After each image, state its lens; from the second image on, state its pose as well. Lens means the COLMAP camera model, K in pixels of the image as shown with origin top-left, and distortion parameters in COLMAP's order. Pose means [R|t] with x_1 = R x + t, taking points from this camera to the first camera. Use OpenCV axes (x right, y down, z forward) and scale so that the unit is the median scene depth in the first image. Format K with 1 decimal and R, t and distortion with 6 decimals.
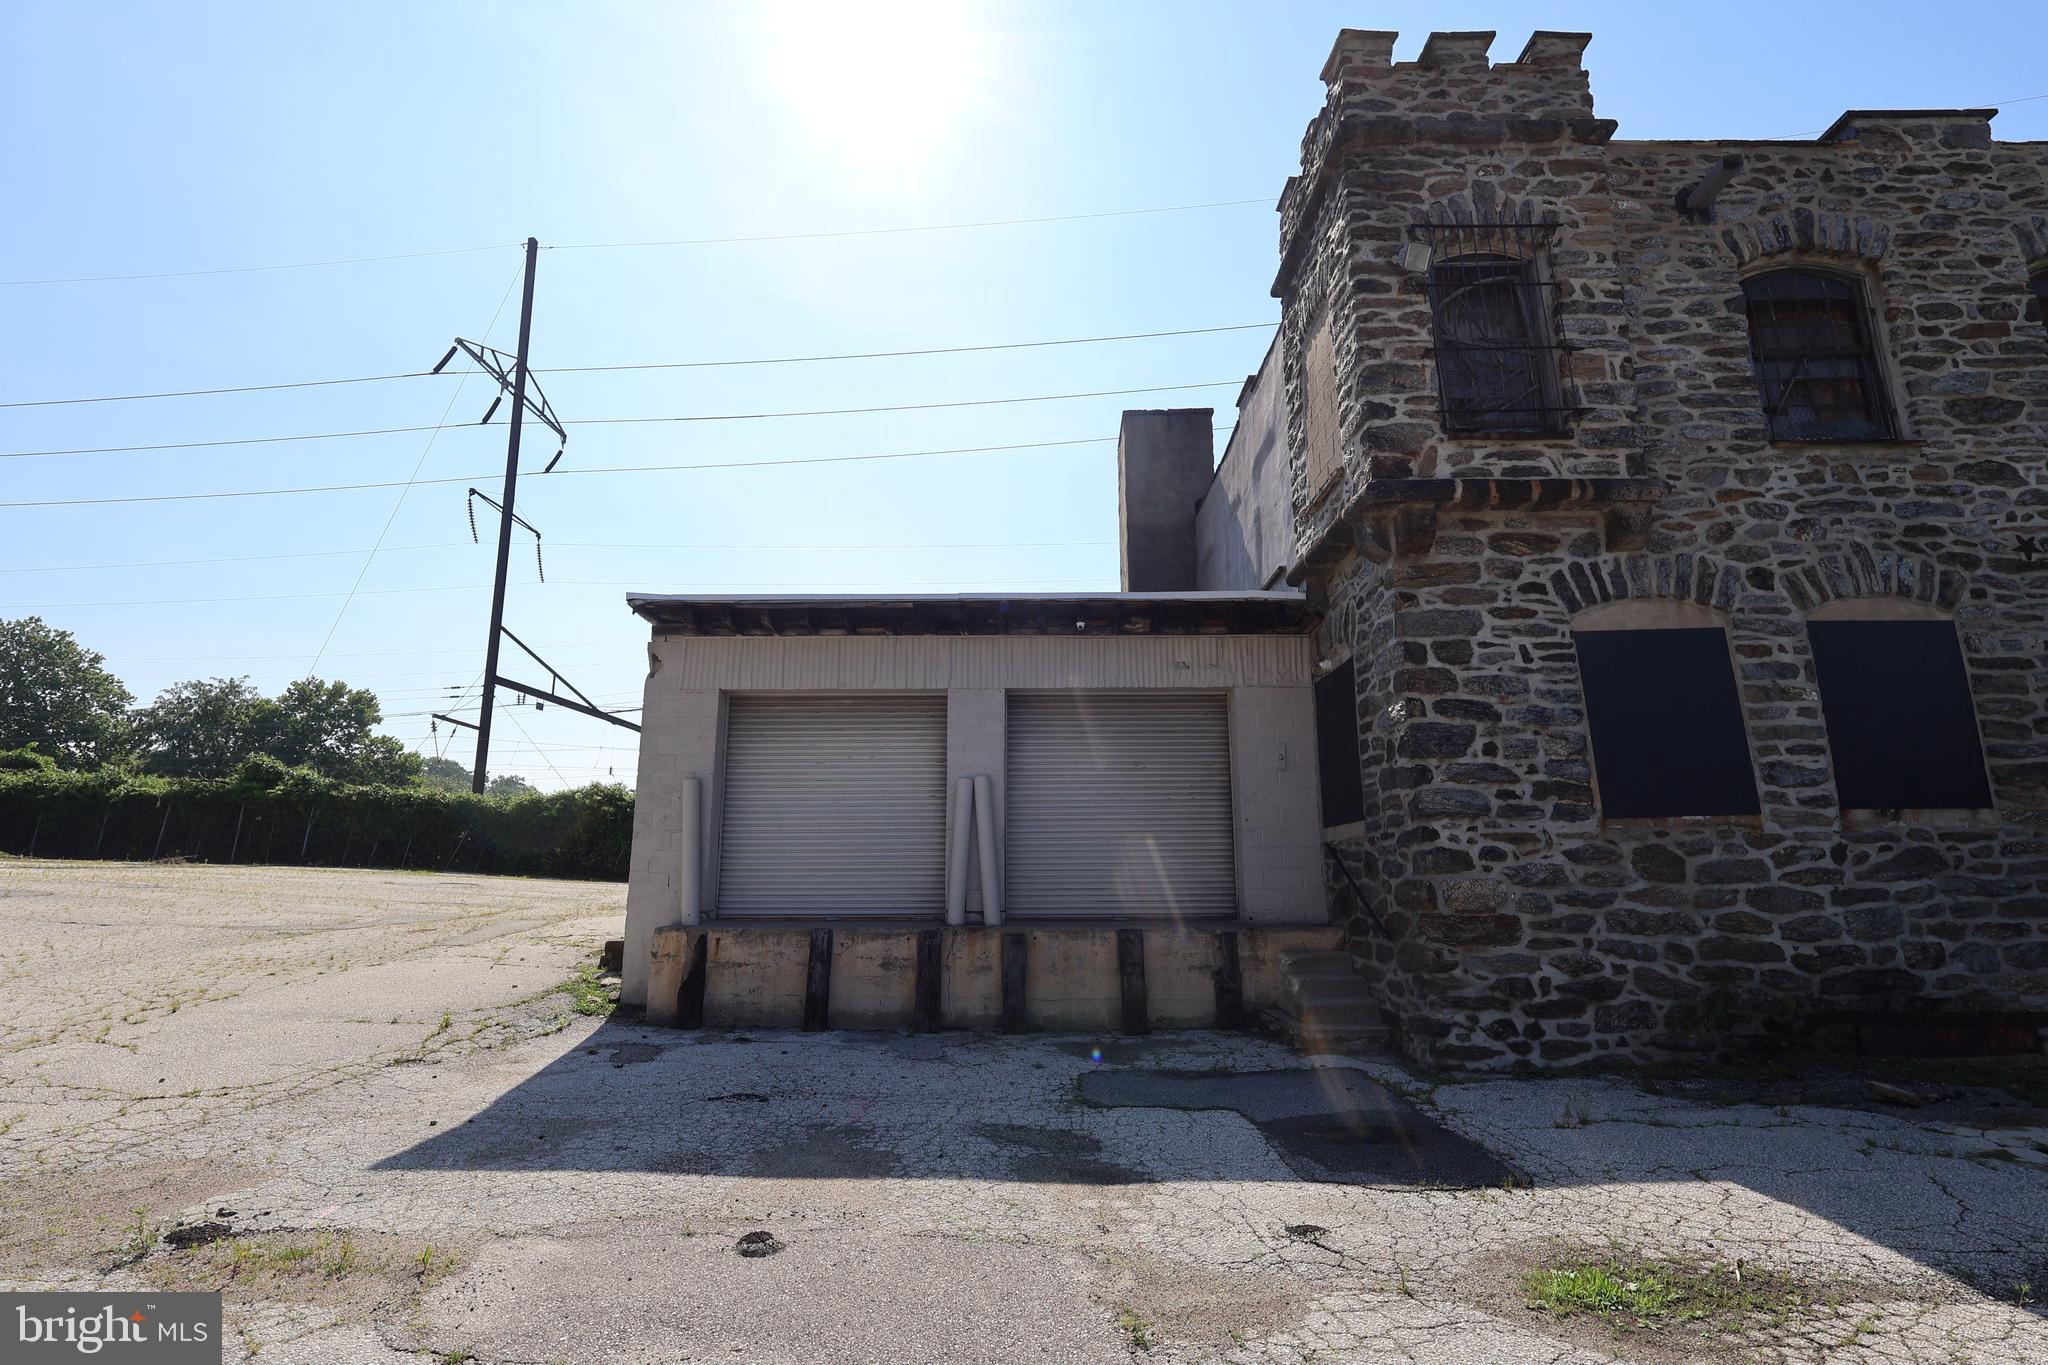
lens RADIAL K [[954.8, 0, 1015.5], [0, 954.8, 681.2], [0, 0, 1]] dist [0.005279, -0.000937]
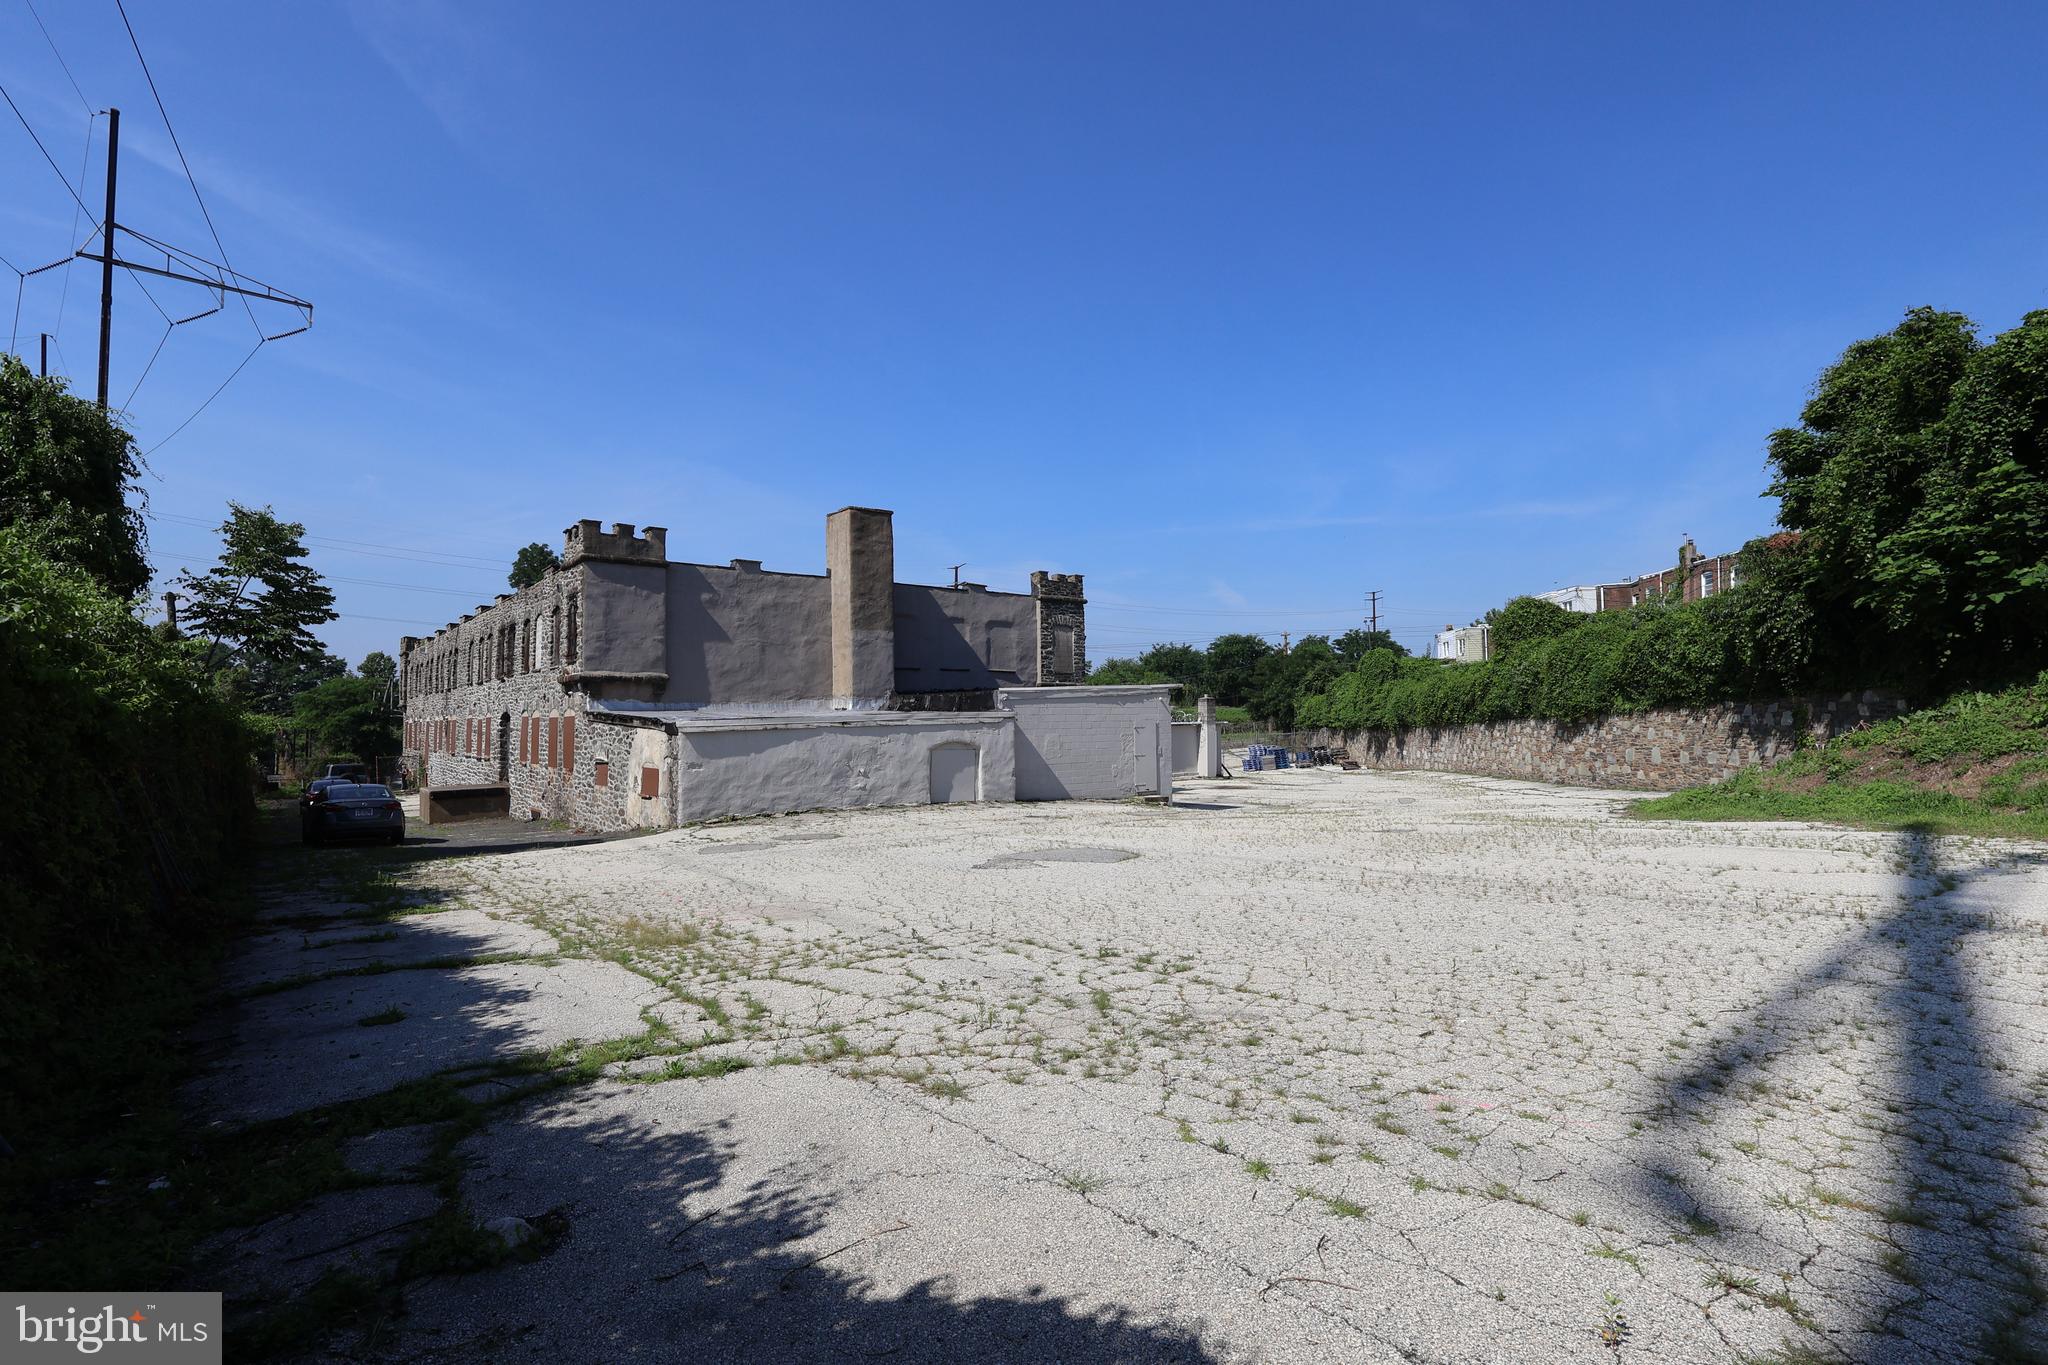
lens RADIAL K [[954.8, 0, 1033.6], [0, 954.8, 693.4], [0, 0, 1]] dist [0.005279, -0.000937]
pose [[-0.641043, 0.030867, 0.766884, -2.932088], [-0.142724, 0.976968, -0.158627, 0.596186], [-0.754118, -0.211139, -0.621873, 3.883873]]
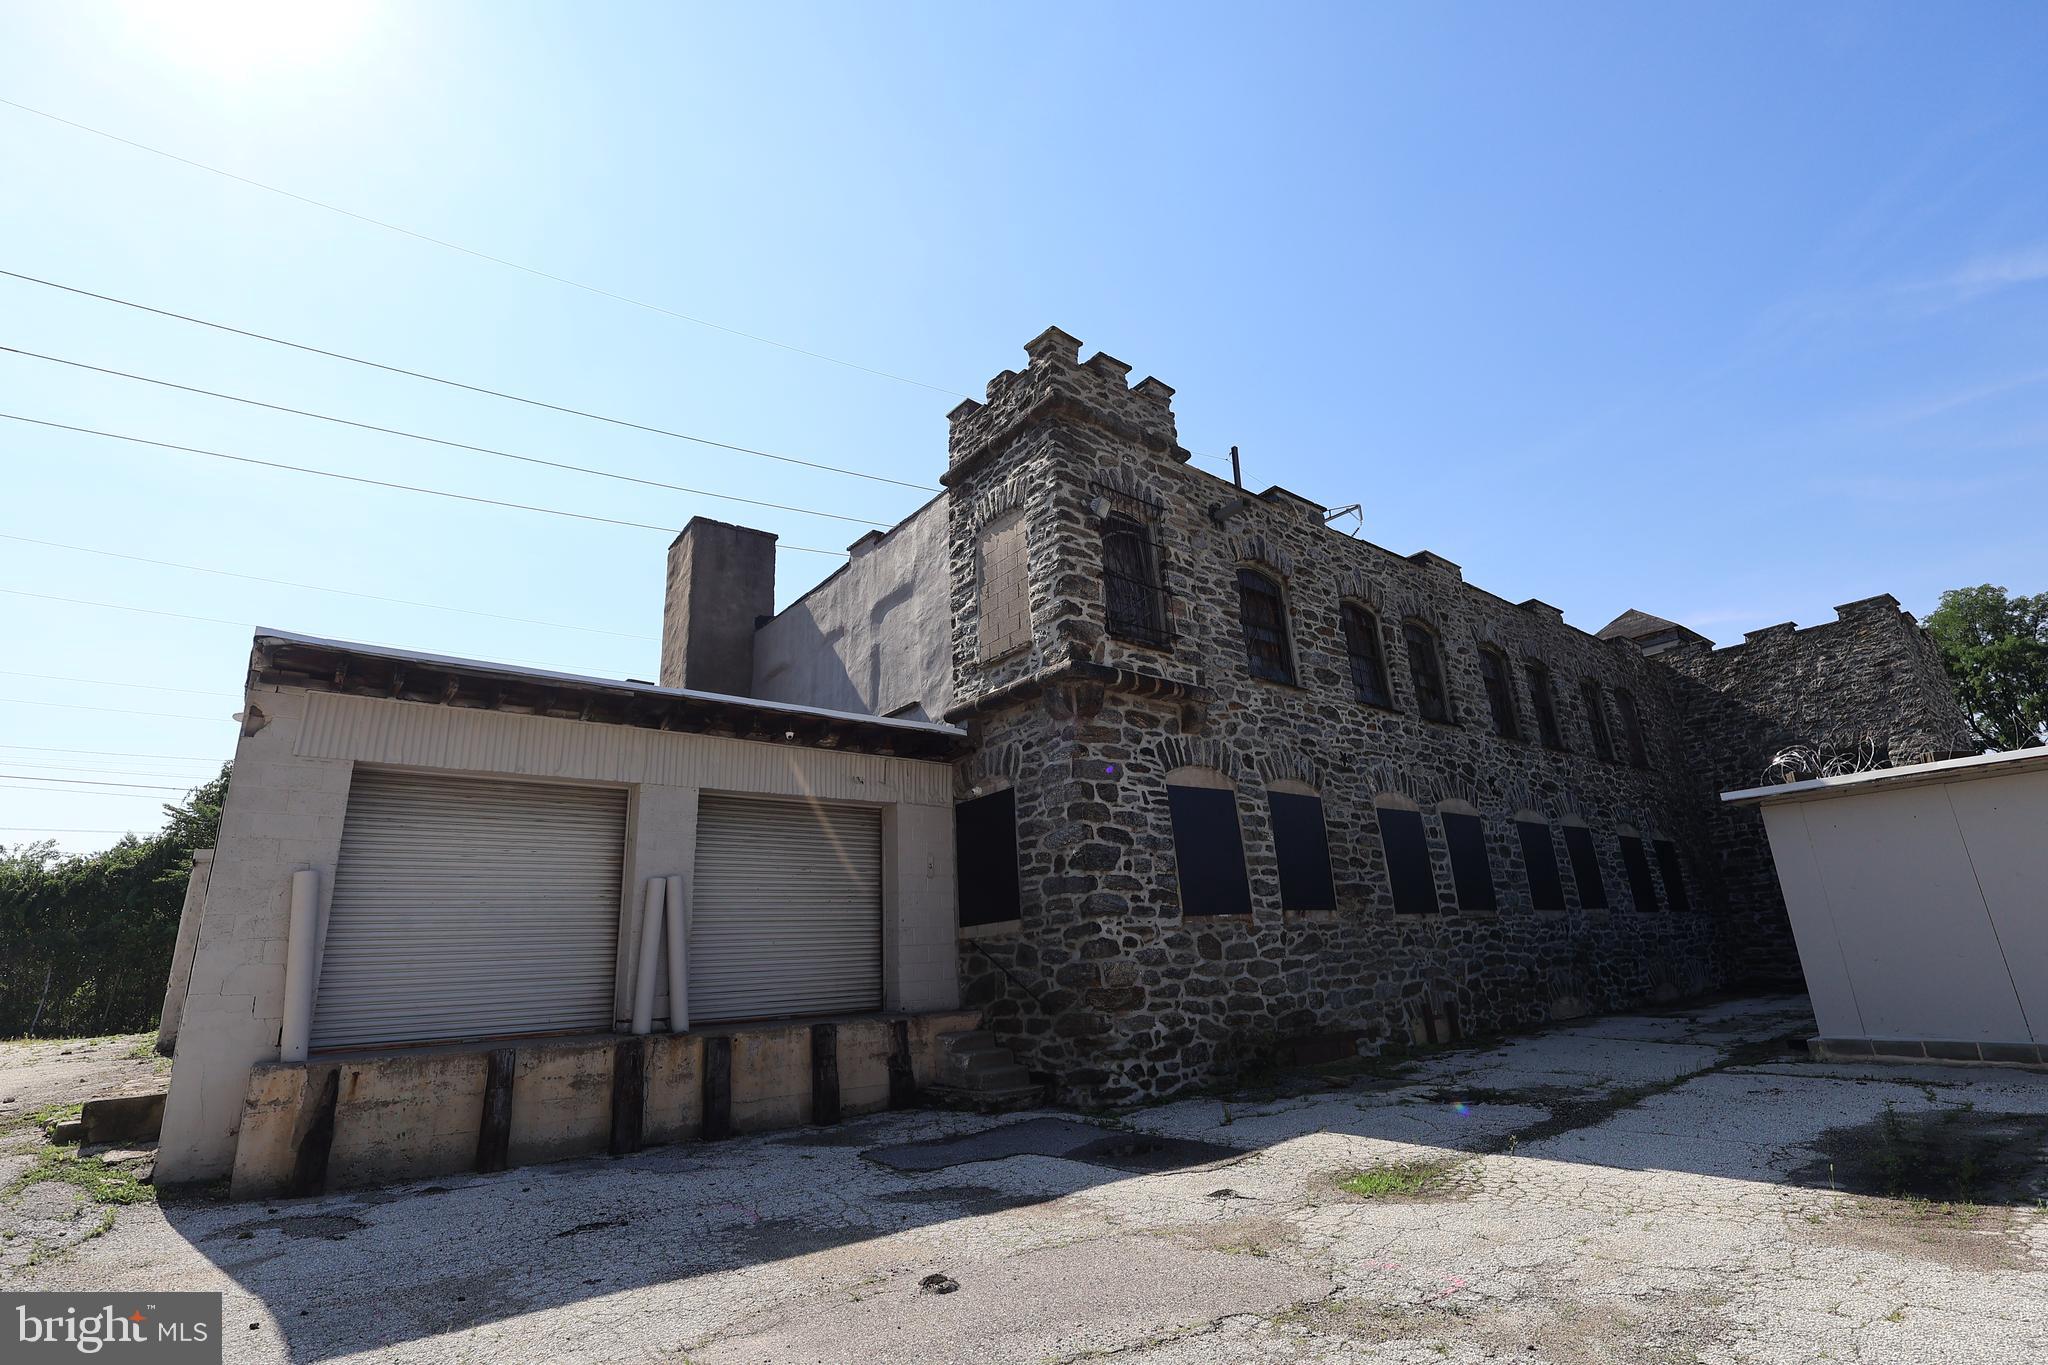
lens RADIAL K [[954.8, 0, 1022.9], [0, 954.8, 681.6], [0, 0, 1]] dist [0.005279, -0.000937]
pose [[0.774162, 0.150773, 0.614768, -0.461419], [-0.080917, 0.986822, -0.140123, 0.012984], [-0.627794, 0.058733, 0.776161, 0.002621]]
